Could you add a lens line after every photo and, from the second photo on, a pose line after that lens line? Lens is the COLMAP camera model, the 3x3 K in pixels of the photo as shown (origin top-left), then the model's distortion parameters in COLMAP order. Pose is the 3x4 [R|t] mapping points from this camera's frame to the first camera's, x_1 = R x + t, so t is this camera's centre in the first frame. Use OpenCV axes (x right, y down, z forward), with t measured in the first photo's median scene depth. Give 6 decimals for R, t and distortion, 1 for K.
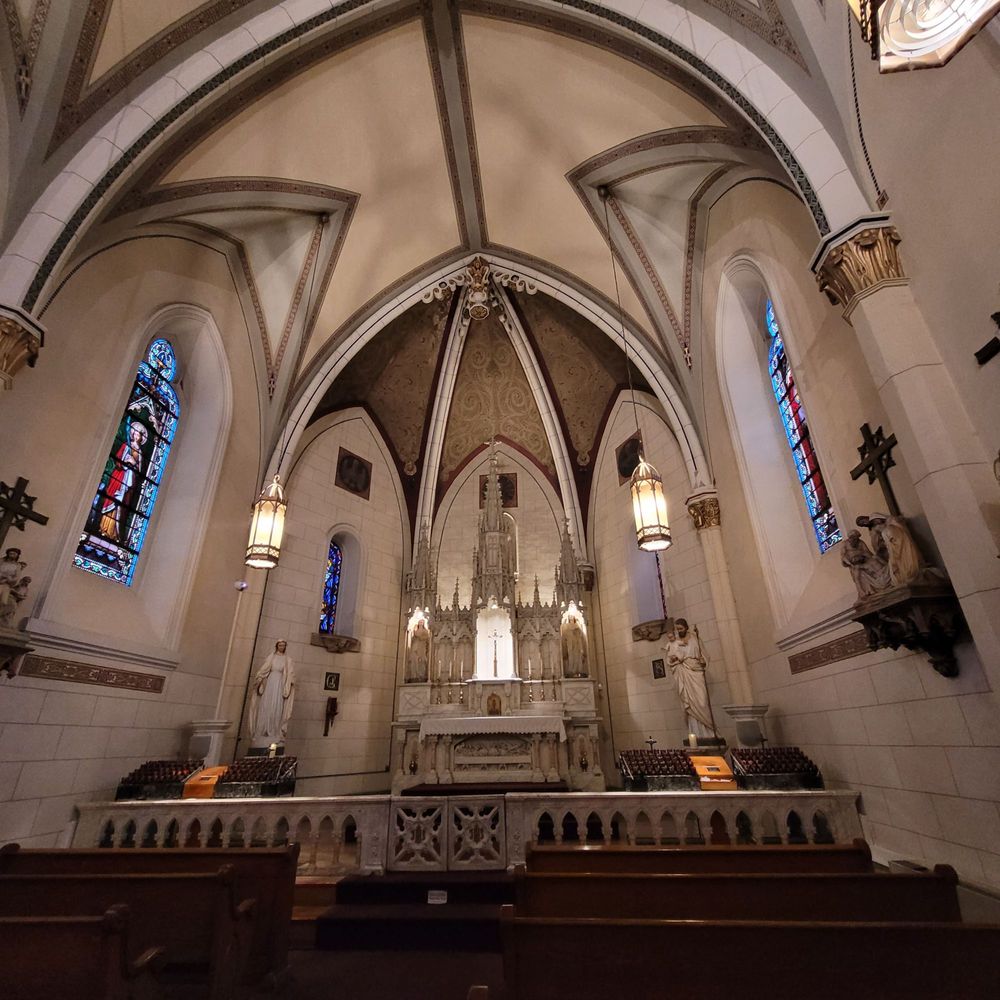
lens RADIAL K [[524.6, 0, 502.5], [0, 524.6, 501.7], [0, 0, 1]] dist [0.005501, -0.001277]
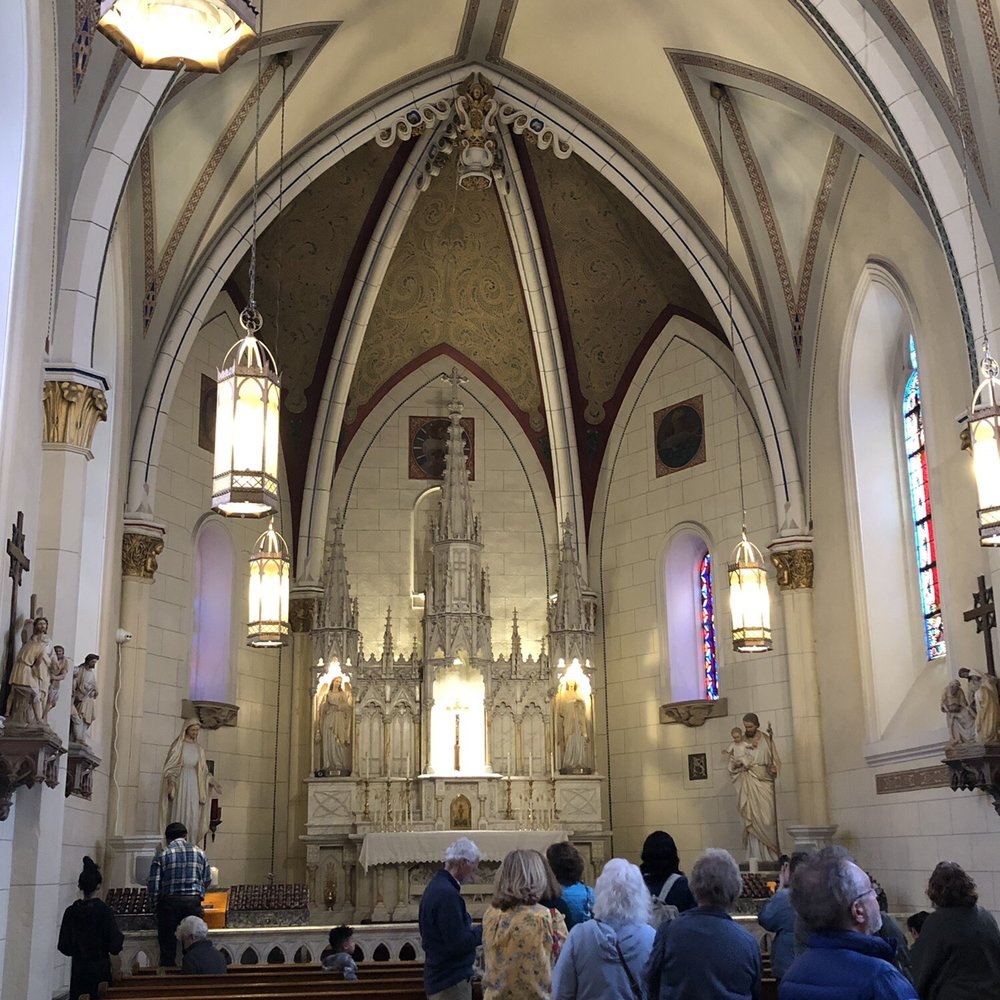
lens RADIAL K [[1341.1, 0, 503.1], [0, 1341.1, 484.1], [0, 0, 1]] dist [0.193804, -0.636889]
pose [[0.971279, 0.068366, 0.227909, -0.372440], [-0.103111, 0.984160, 0.144210, -0.271965], [-0.214440, -0.163569, 0.962944, -0.591501]]
